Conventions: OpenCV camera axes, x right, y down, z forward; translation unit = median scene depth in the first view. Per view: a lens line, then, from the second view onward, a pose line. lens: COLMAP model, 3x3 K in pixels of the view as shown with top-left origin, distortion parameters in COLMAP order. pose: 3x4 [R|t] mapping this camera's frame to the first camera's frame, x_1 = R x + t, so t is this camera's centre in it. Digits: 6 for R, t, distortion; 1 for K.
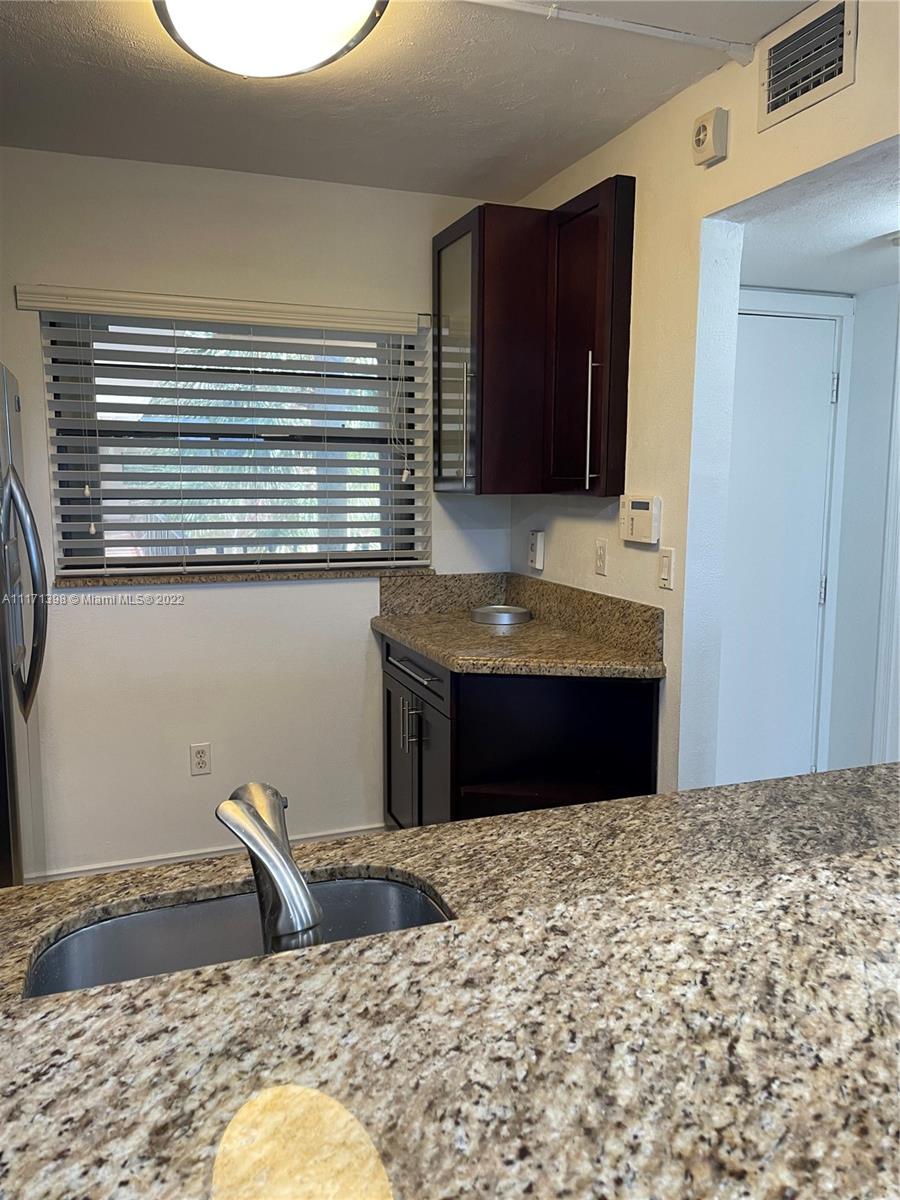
lens RADIAL K [[905.7, 0, 453.6], [0, 905.7, 602.4], [0, 0, 1]] dist [0.087149, -0.110060]
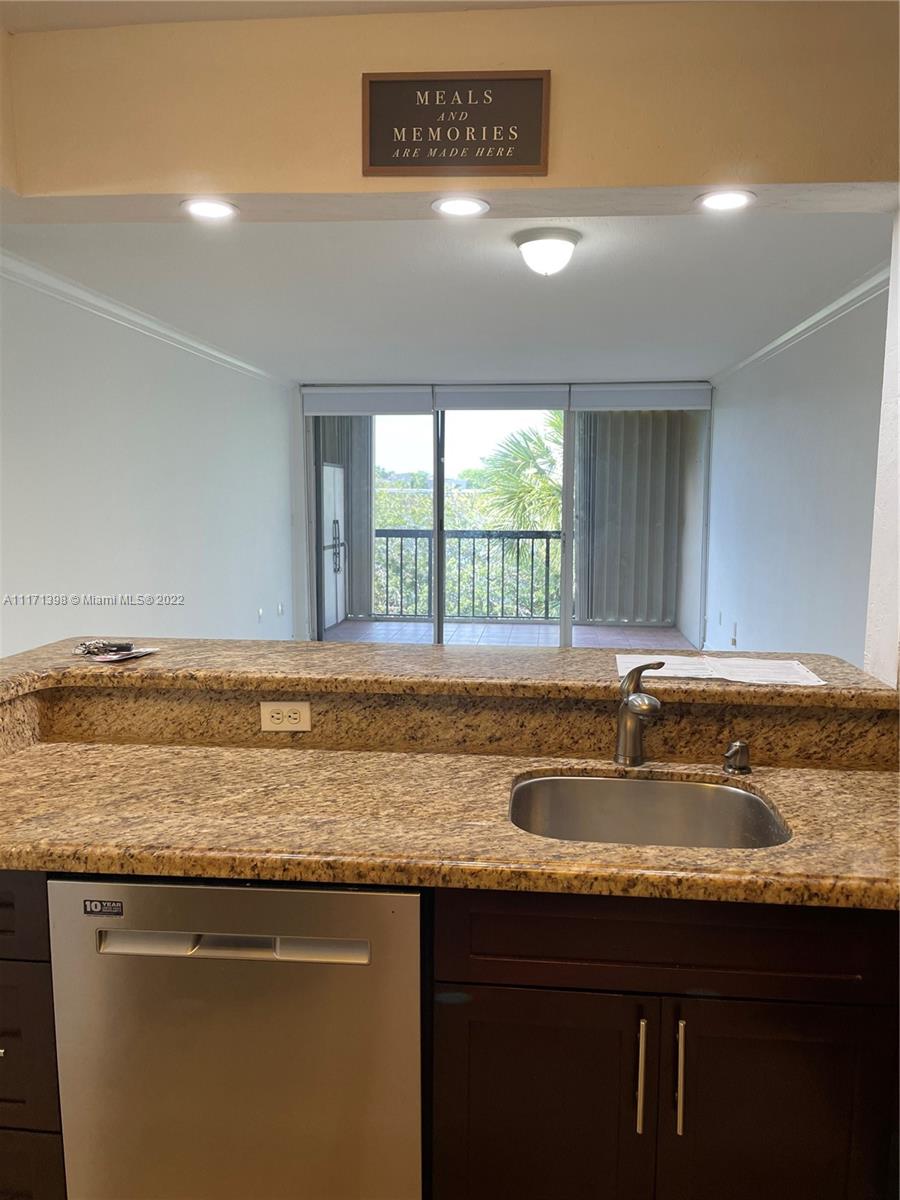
lens RADIAL K [[905.7, 0, 453.6], [0, 905.7, 602.4], [0, 0, 1]] dist [0.087149, -0.110060]
pose [[-0.897882, -0.061382, 0.435935, -0.465669], [0.056901, 0.965744, 0.253180, -0.303782], [-0.436543, 0.252131, -0.863632, 1.917525]]
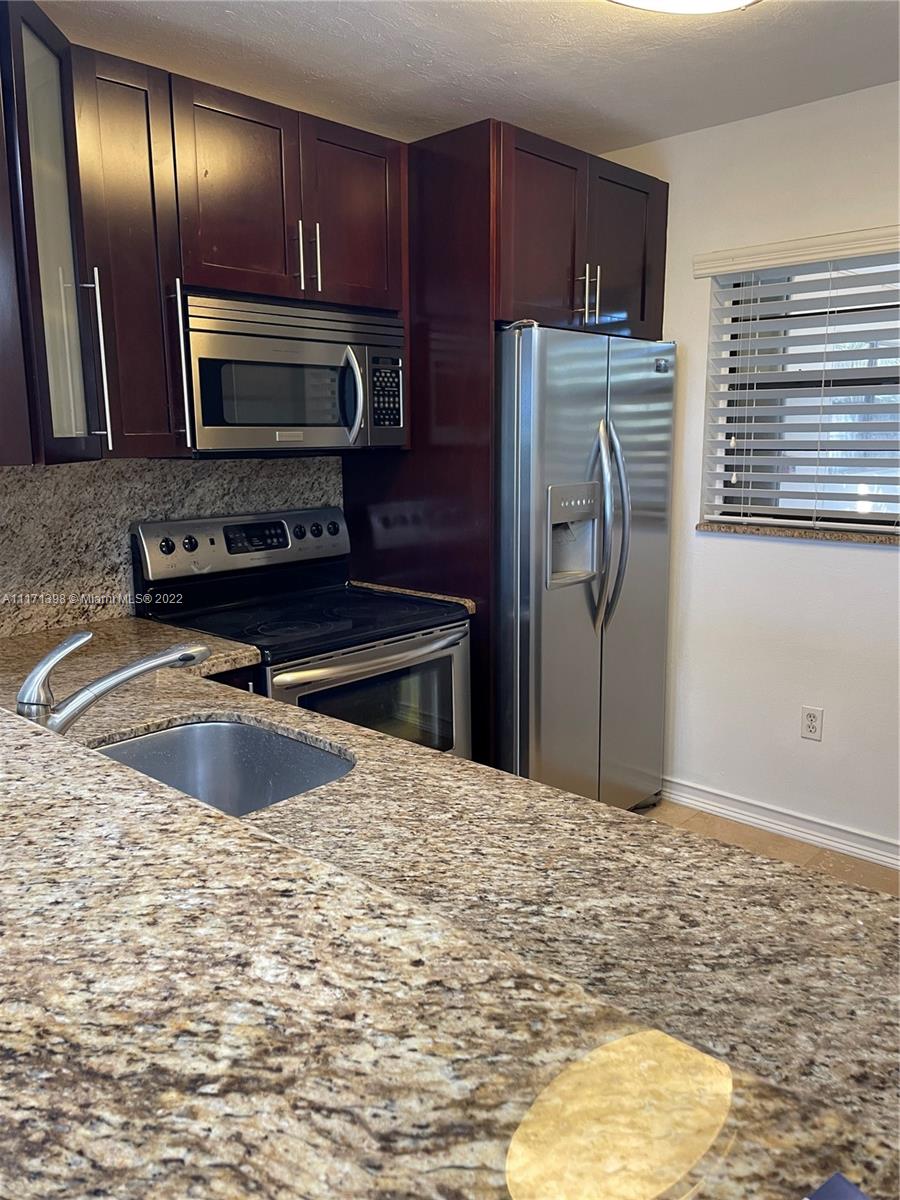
lens RADIAL K [[905.7, 0, 453.6], [0, 905.7, 602.4], [0, 0, 1]] dist [0.087149, -0.110060]
pose [[0.454591, 0.160934, -0.876041, 0.945759], [-0.115395, 0.985894, 0.121234, -0.068355], [0.883194, 0.045978, 0.466750, 0.522006]]
